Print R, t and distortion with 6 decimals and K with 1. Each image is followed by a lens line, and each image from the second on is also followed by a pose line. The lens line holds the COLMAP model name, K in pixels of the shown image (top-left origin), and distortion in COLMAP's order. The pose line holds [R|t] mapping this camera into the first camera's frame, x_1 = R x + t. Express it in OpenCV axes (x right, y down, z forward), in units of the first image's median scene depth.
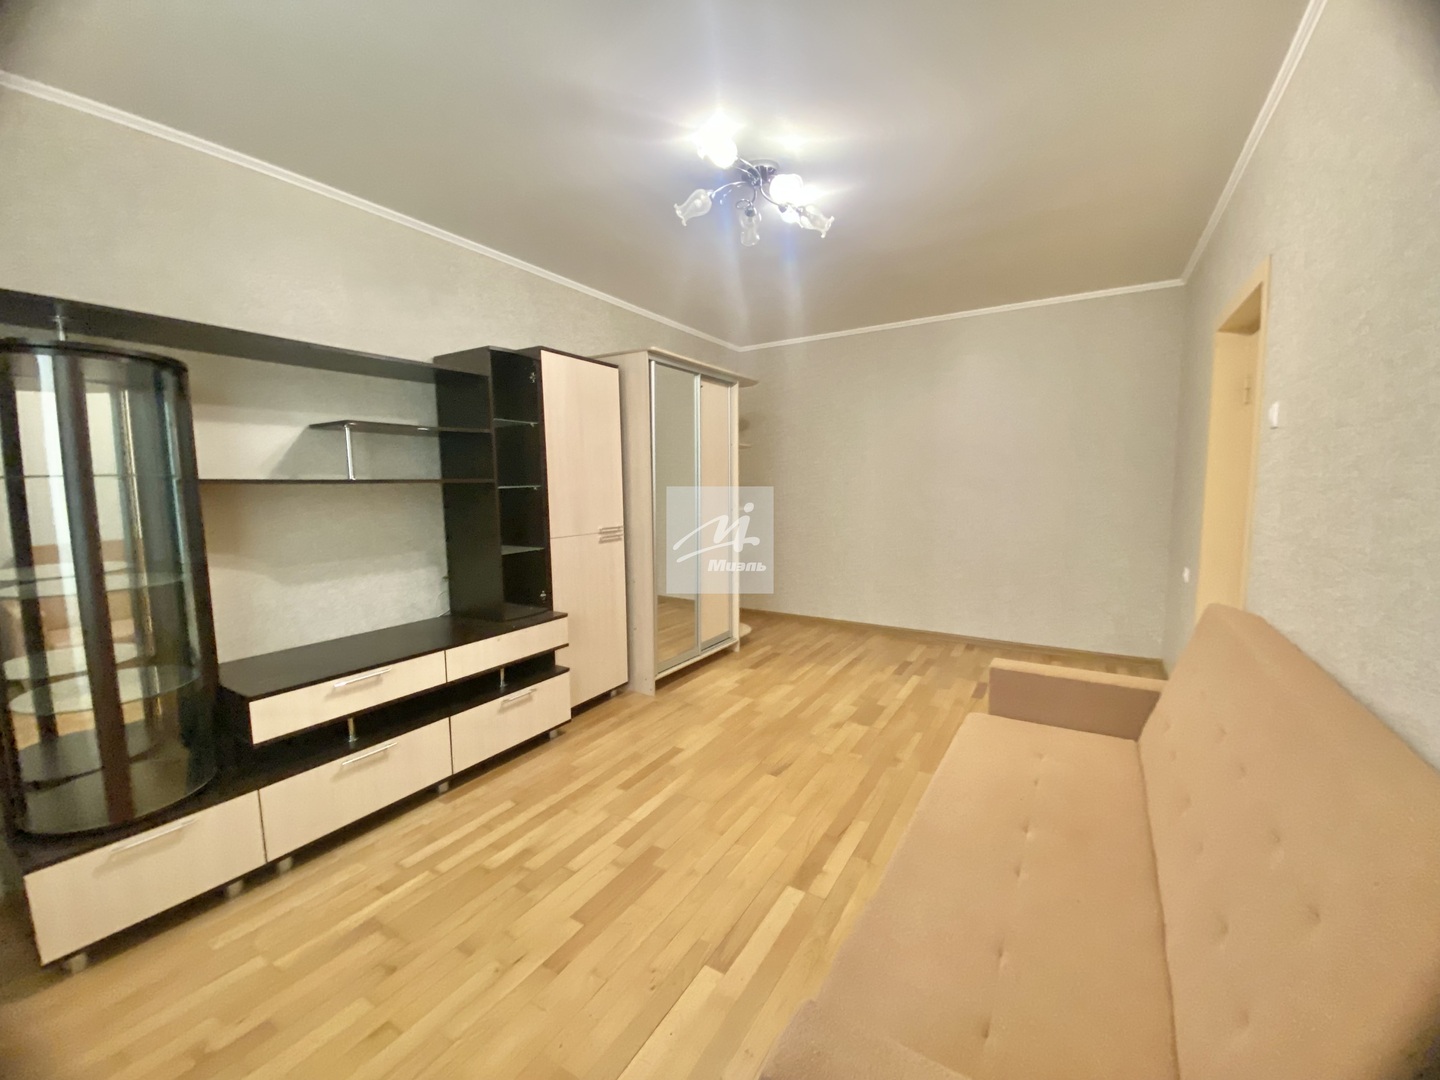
lens RADIAL K [[573.6, 0, 720.0], [0, 573.6, 540.0], [0, 0, 1]] dist [0.000943, -0.014023]
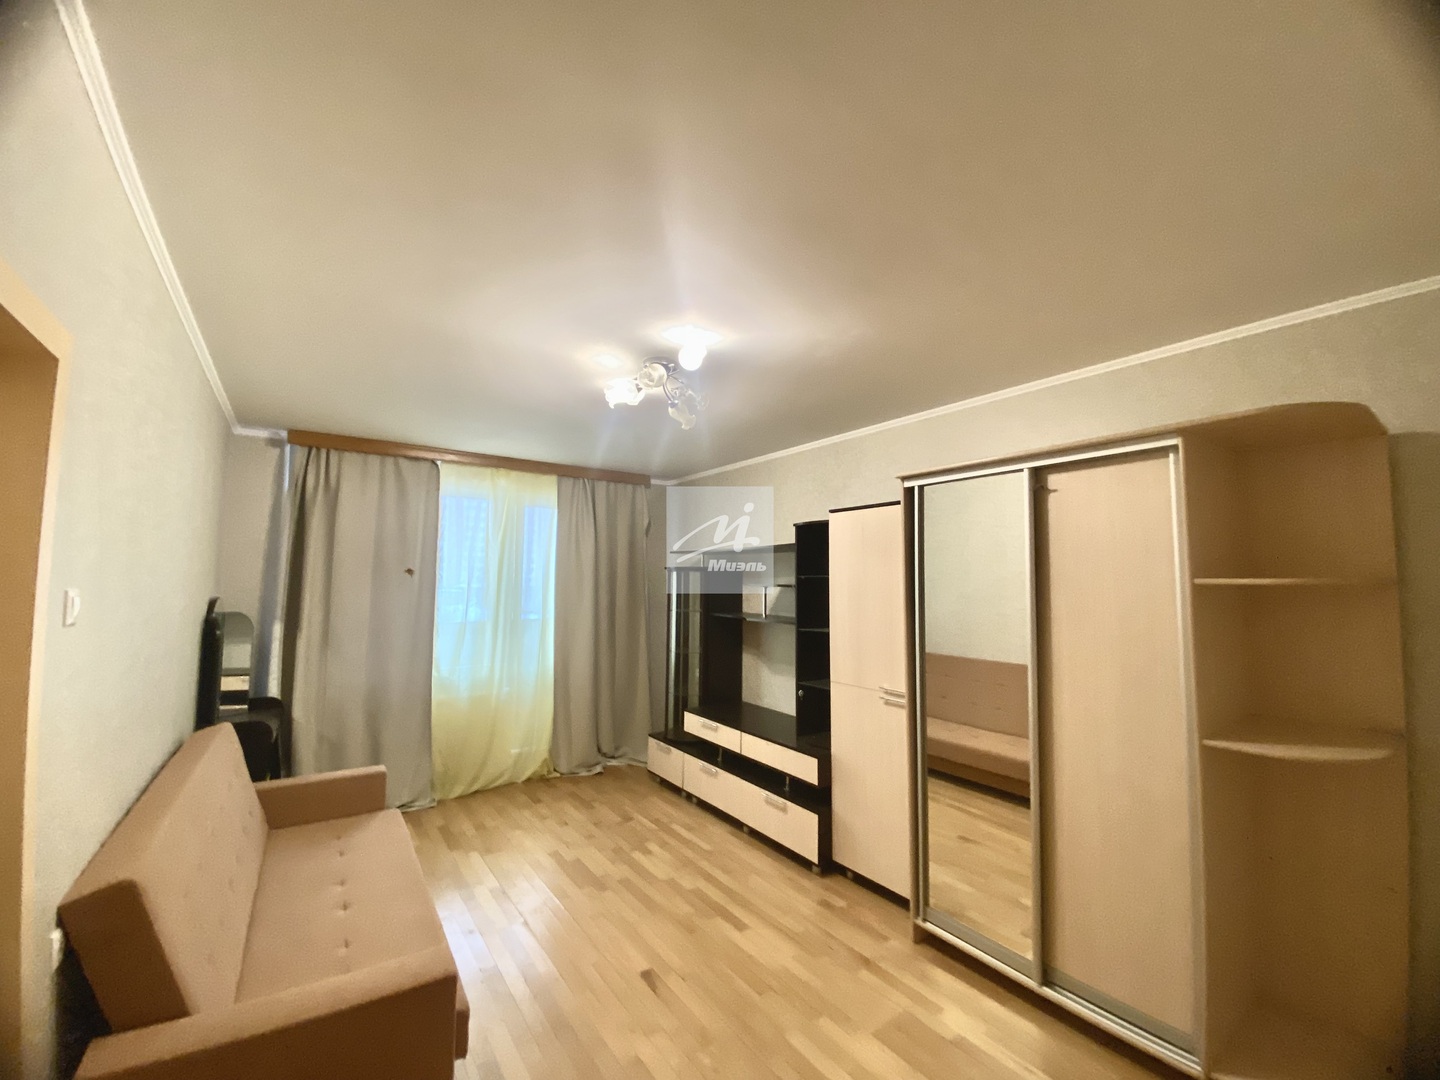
lens RADIAL K [[584.3, 0, 725.0], [0, 584.3, 533.8], [0, 0, 1]] dist [0.020713, -0.023091]
pose [[-0.386013, -0.073173, -0.919587, 0.968237], [-0.105353, 0.993824, -0.034857, -0.261778], [0.916458, 0.083426, -0.391338, 1.459160]]
